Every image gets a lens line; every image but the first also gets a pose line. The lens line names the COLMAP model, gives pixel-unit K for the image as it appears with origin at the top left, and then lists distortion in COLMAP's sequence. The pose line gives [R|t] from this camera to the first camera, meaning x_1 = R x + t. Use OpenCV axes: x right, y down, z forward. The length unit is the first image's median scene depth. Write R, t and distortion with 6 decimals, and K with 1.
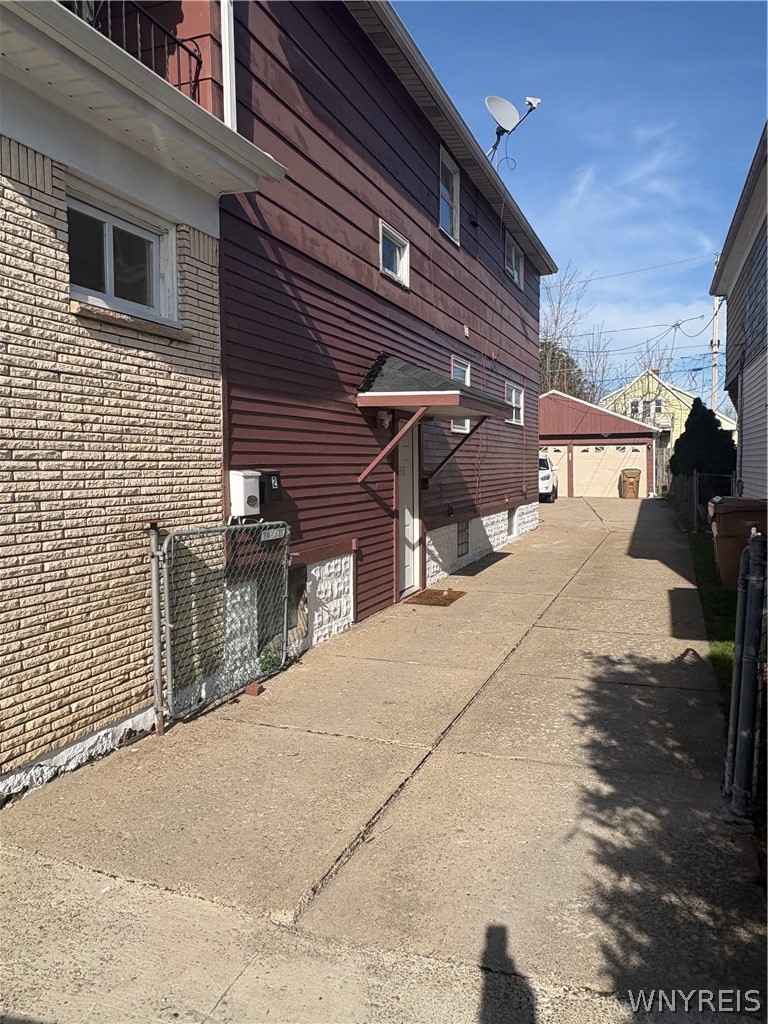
lens RADIAL K [[745.5, 0, 384.0], [0, 745.5, 512.0], [0, 0, 1]] dist [-0.000262, 0.000451]
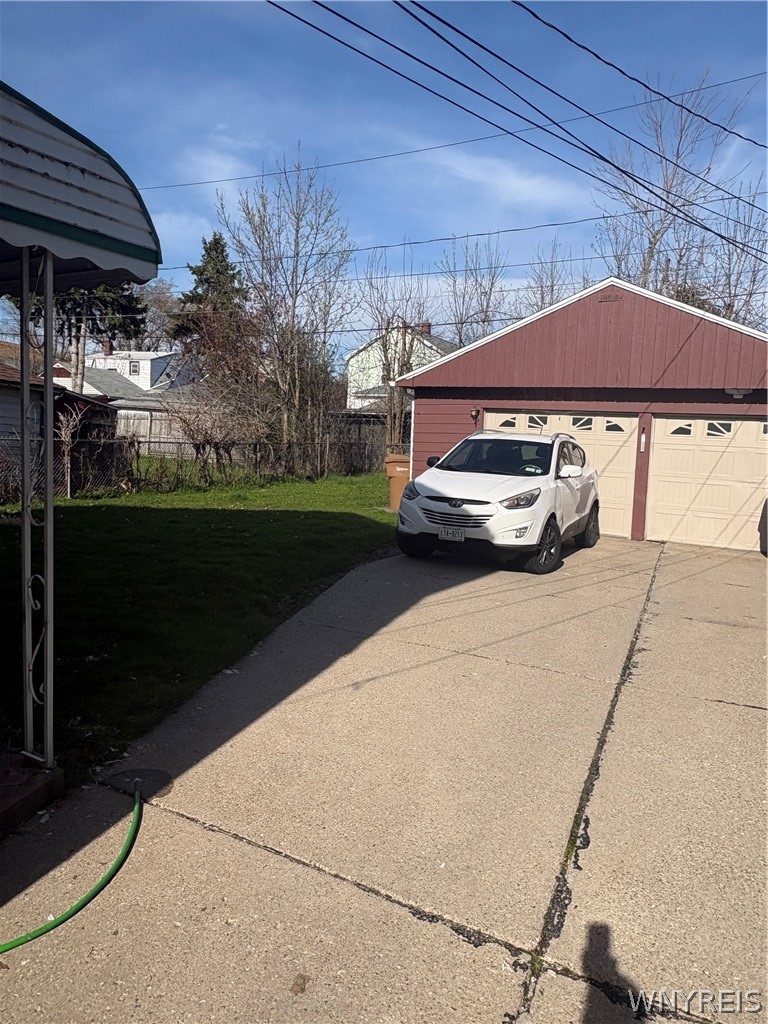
lens RADIAL K [[745.5, 0, 384.0], [0, 745.5, 512.0], [0, 0, 1]] dist [-0.000262, 0.000451]
pose [[0.983942, 0.065718, -0.165950, 0.186367], [-0.060888, 0.997564, 0.034034, -0.042497], [0.167782, -0.023383, 0.985547, 0.584816]]
